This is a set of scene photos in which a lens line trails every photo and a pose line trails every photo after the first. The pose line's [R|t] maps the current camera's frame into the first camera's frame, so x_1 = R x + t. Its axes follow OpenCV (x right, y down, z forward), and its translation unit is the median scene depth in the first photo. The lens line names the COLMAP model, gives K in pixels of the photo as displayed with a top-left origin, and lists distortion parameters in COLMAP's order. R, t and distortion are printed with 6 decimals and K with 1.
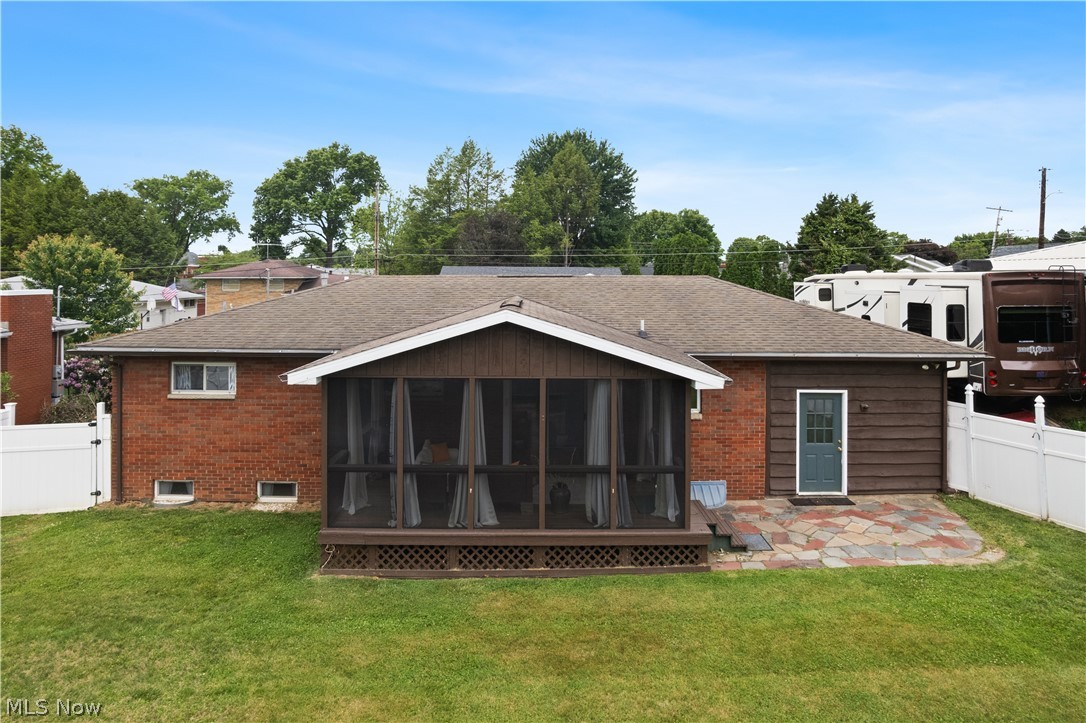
lens RADIAL K [[722.7, 0, 543.6], [0, 722.7, 275.9], [0, 0, 1]] dist [-0.051192, 0.030871]
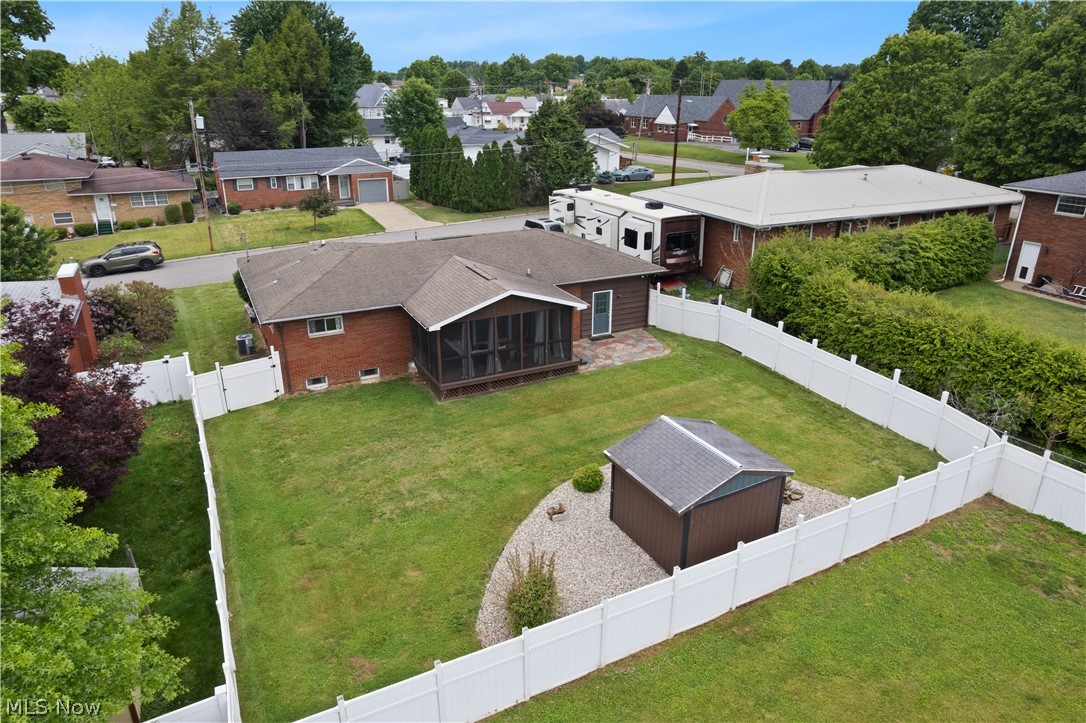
lens RADIAL K [[703.1, 0, 548.9], [0, 703.1, 362.9], [0, 0, 1]] dist [-0.066174, 0.053341]
pose [[0.896607, -0.163646, 0.411480, -0.730237], [-0.001202, 0.928309, 0.371807, -0.464987], [-0.442826, -0.333859, 0.832132, -0.867599]]
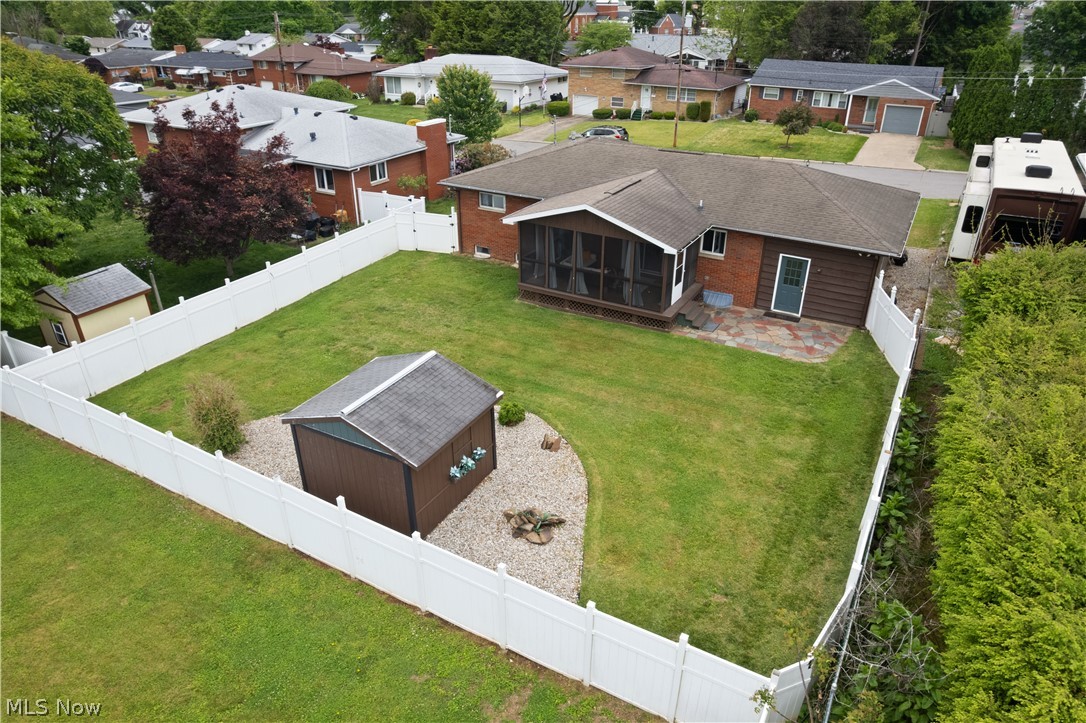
lens RADIAL K [[703.1, 0, 548.9], [0, 703.1, 362.9], [0, 0, 1]] dist [-0.066174, 0.053341]
pose [[0.861651, 0.235865, -0.449360, 0.699485], [-0.001350, 0.886500, 0.462727, -0.387617], [0.507499, -0.398103, 0.764172, -0.670262]]
